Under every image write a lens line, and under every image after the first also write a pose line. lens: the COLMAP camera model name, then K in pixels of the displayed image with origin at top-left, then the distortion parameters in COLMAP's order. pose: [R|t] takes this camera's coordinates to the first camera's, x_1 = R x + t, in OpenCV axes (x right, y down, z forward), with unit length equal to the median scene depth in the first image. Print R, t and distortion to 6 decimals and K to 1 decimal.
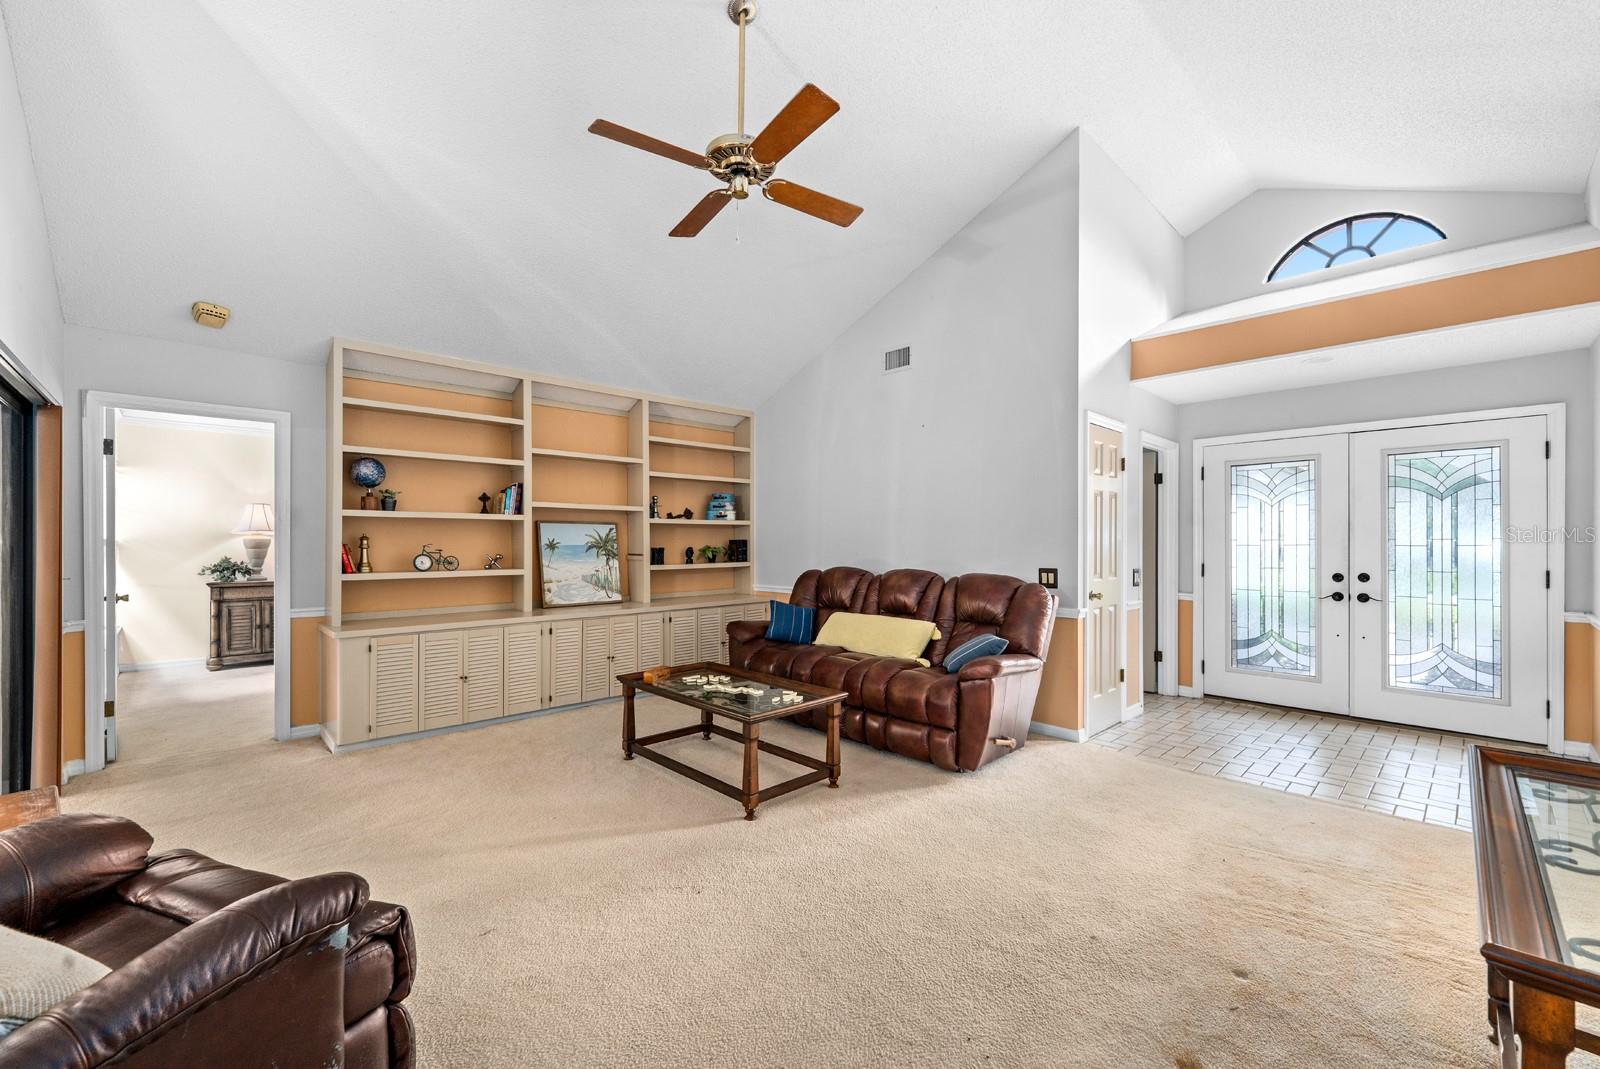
lens RADIAL K [[647.8, 0, 796.2], [0, 647.8, 538.2], [0, 0, 1]] dist [0.000566, -0.000775]
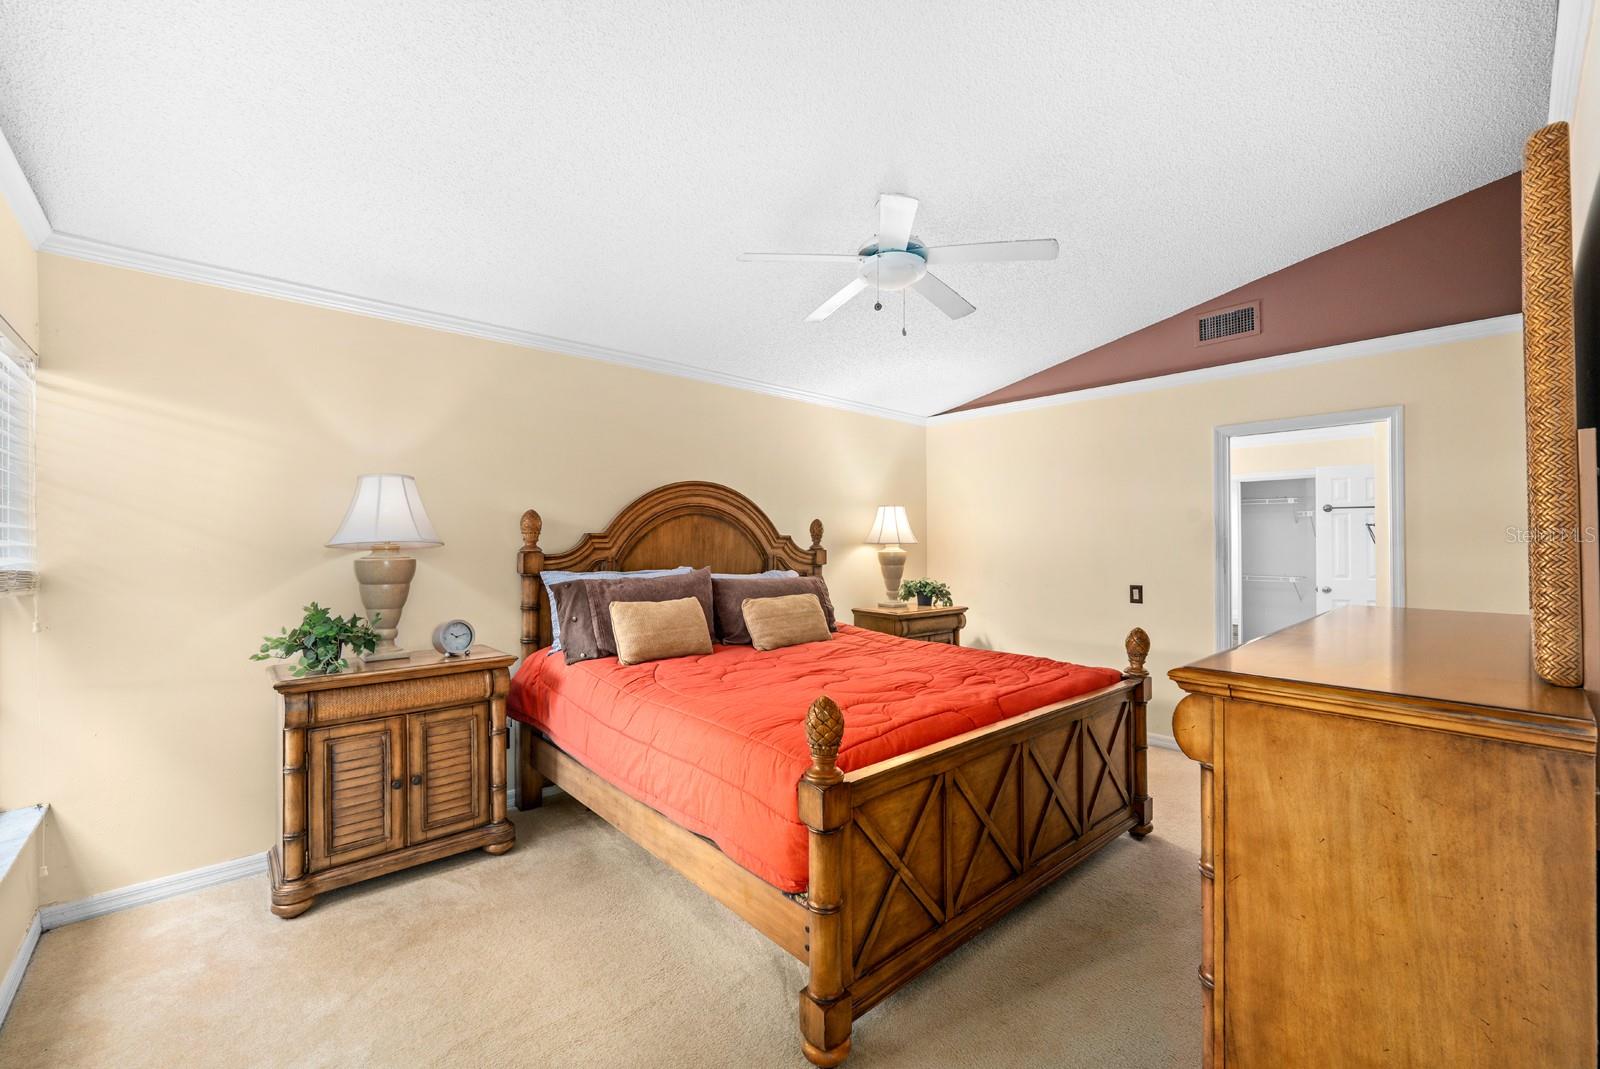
lens RADIAL K [[647.8, 0, 800.2], [0, 647.8, 549.2], [0, 0, 1]] dist [0.000566, -0.000775]
pose [[0.999441, -0.002514, -0.033326, -0.579019], [0.002323, 0.999981, -0.005770, -0.004006], [0.033340, 0.005689, 0.999428, 0.619981]]
